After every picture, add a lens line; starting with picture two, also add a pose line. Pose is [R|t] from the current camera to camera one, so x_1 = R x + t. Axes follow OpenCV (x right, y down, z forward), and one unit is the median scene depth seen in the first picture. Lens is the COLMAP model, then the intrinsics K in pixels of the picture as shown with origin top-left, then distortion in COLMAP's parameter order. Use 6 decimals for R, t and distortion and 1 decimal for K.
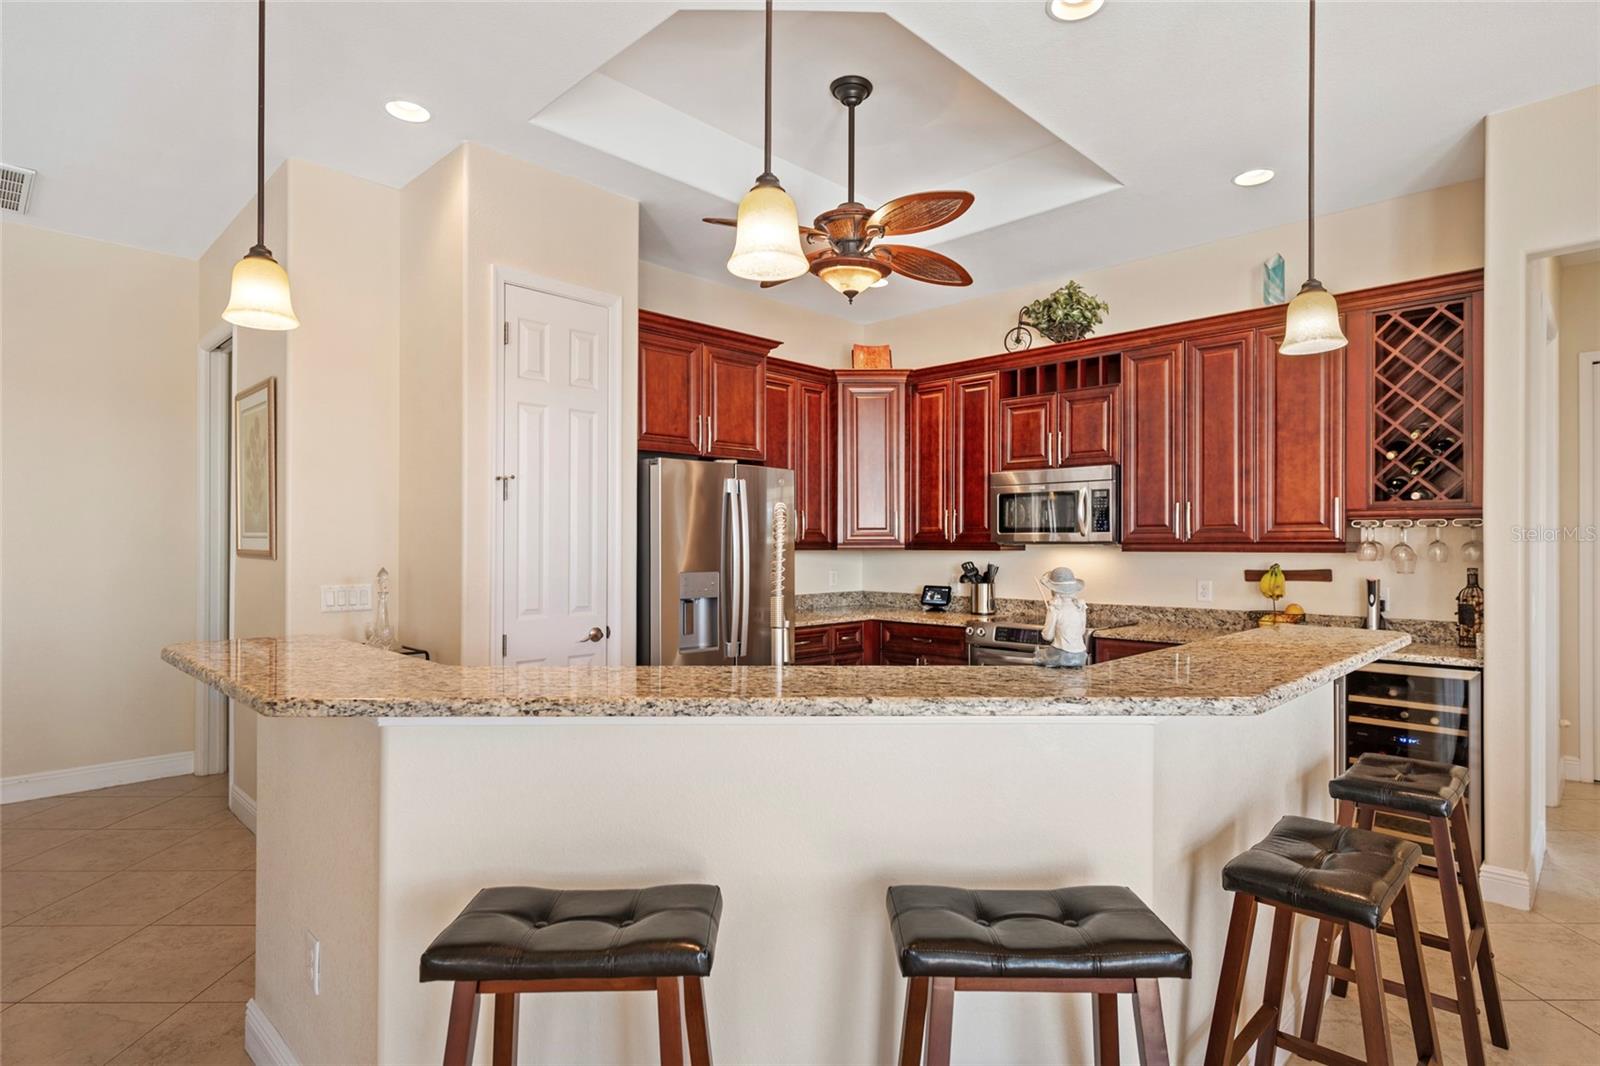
lens RADIAL K [[852.4, 0, 799.0], [0, 852.4, 543.9], [0, 0, 1]] dist [-0.004146, -0.000460]
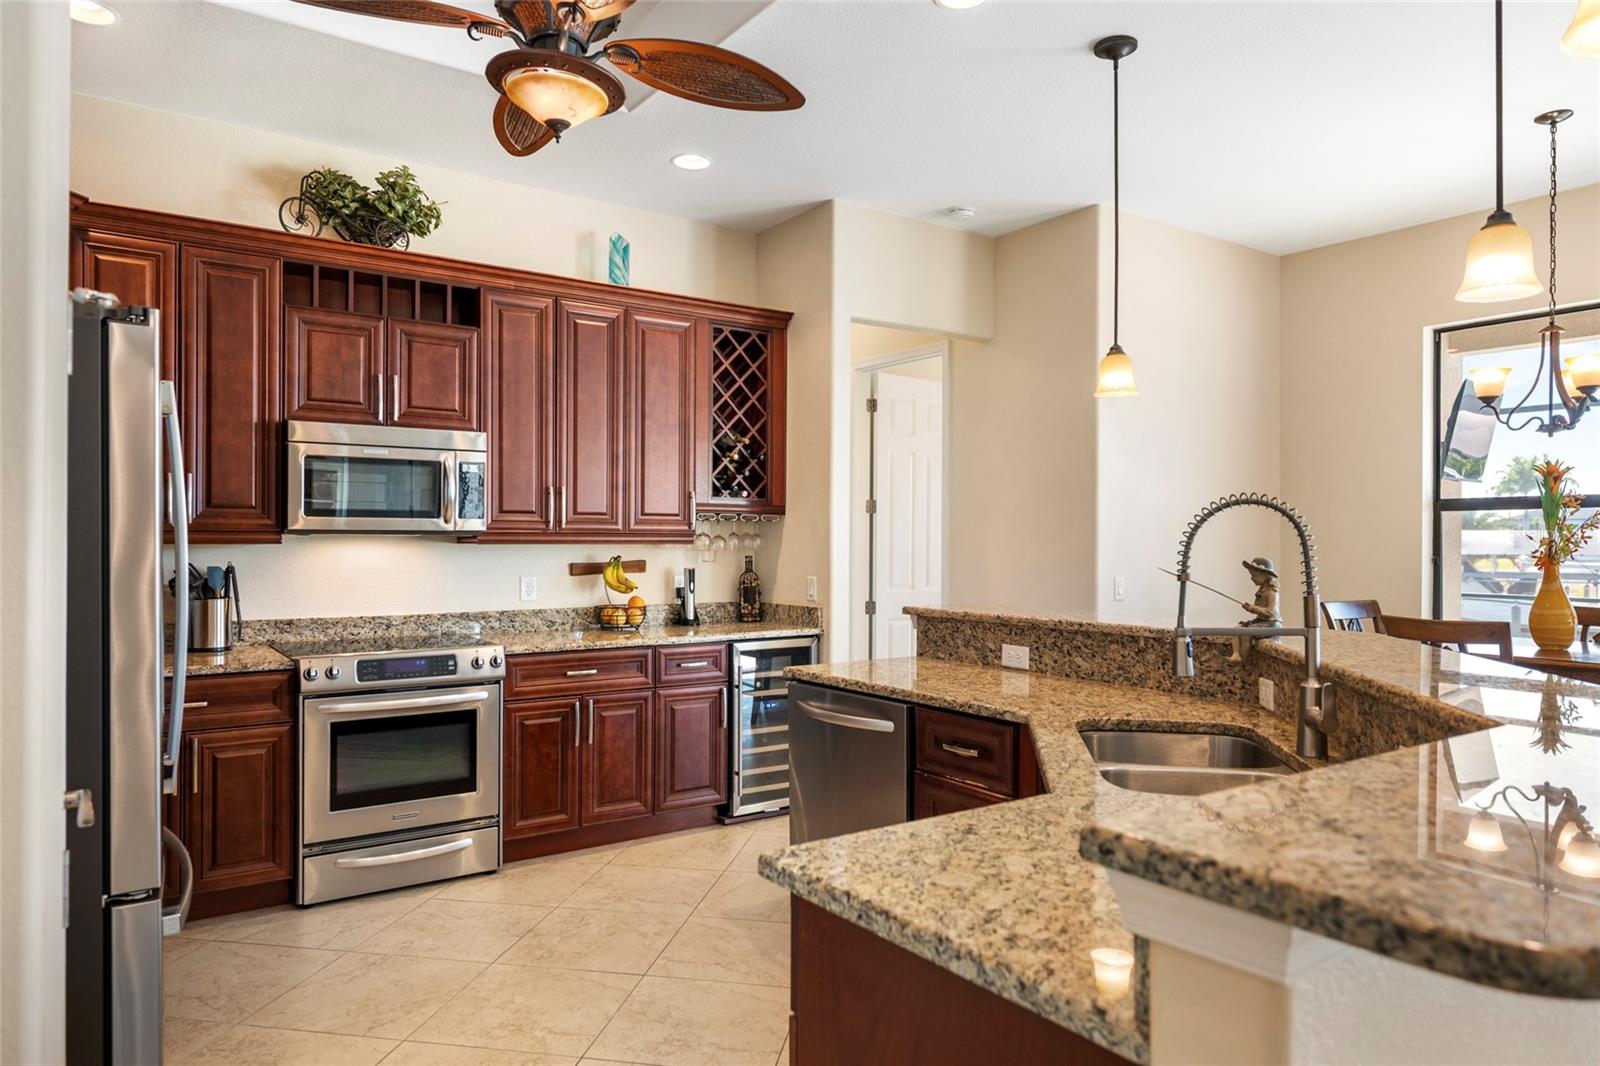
lens RADIAL K [[1018.5, 0, 803.8], [0, 1018.5, 545.1], [0, 0, 1]] dist [0.002459, 0.000061]
pose [[0.171495, -0.008325, 0.985150, -0.476311], [-0.006798, 0.999930, 0.009633, -0.000998], [-0.985162, -0.008349, 0.171426, 0.529349]]
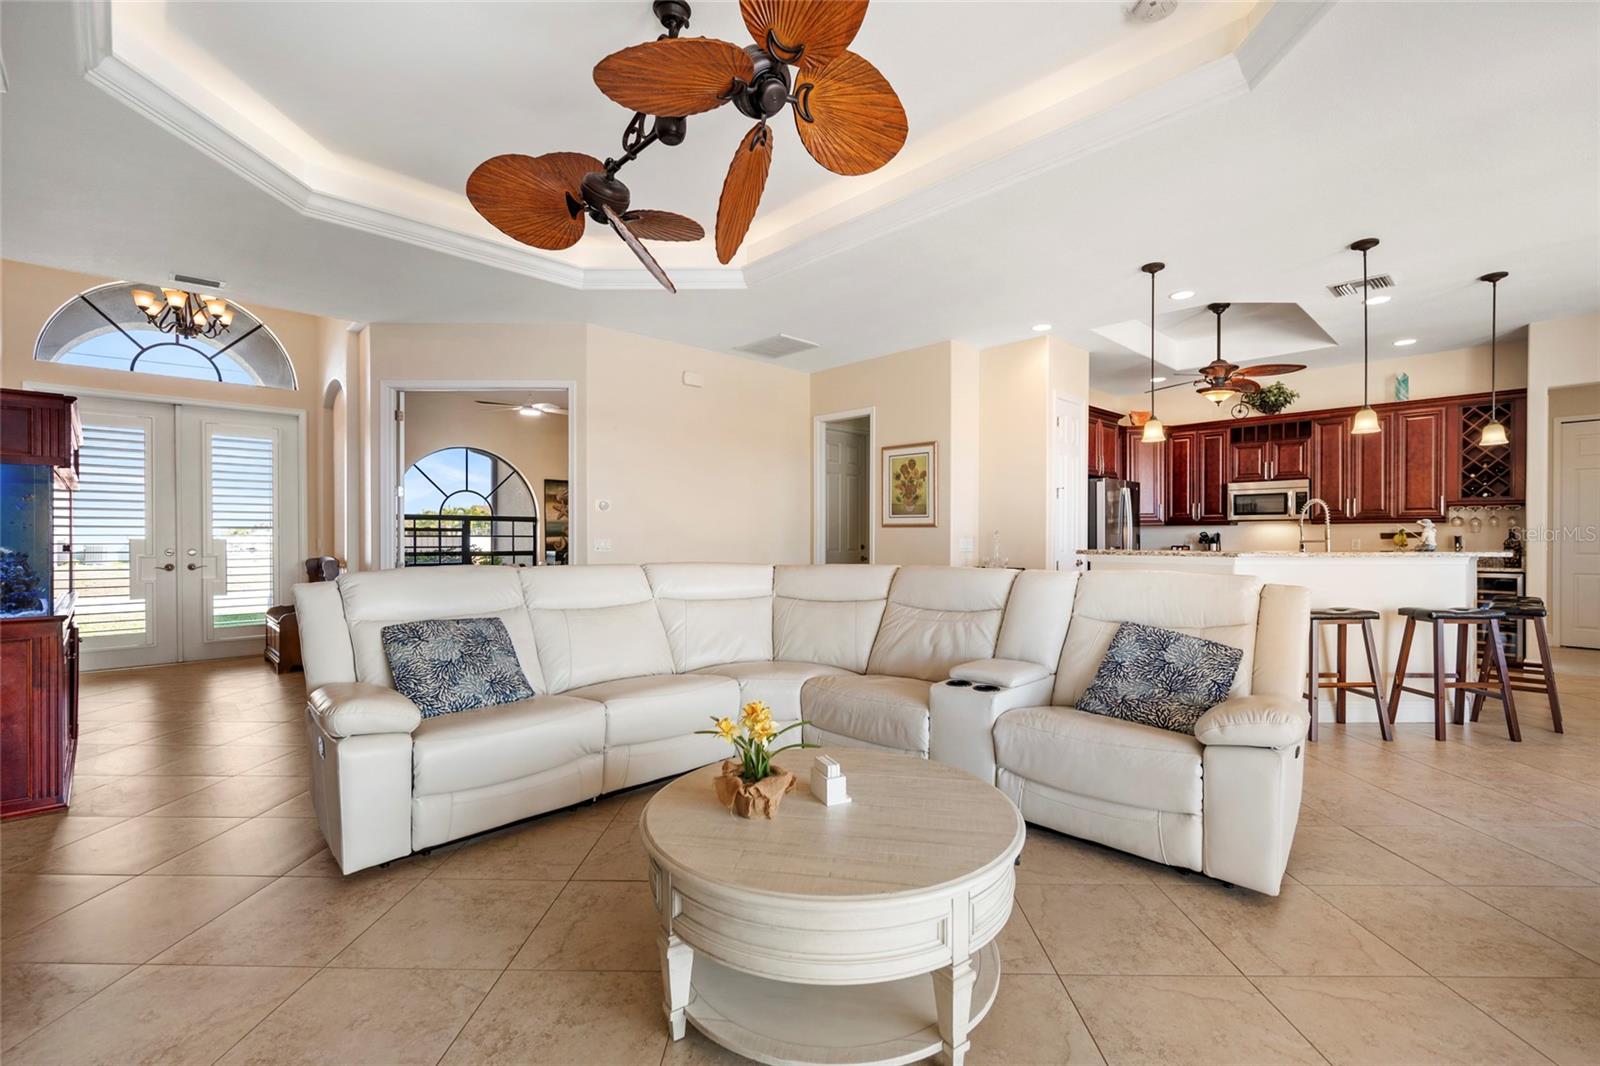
lens RADIAL K [[699.8, 0, 809.1], [0, 699.8, 538.5], [0, 0, 1]] dist [-0.000091, -0.000404]
pose [[0.999825, -0.005902, -0.017733, -0.708407], [0.006045, 0.999950, 0.008020, 0.021067], [0.017685, -0.008125, 0.999811, -0.585988]]
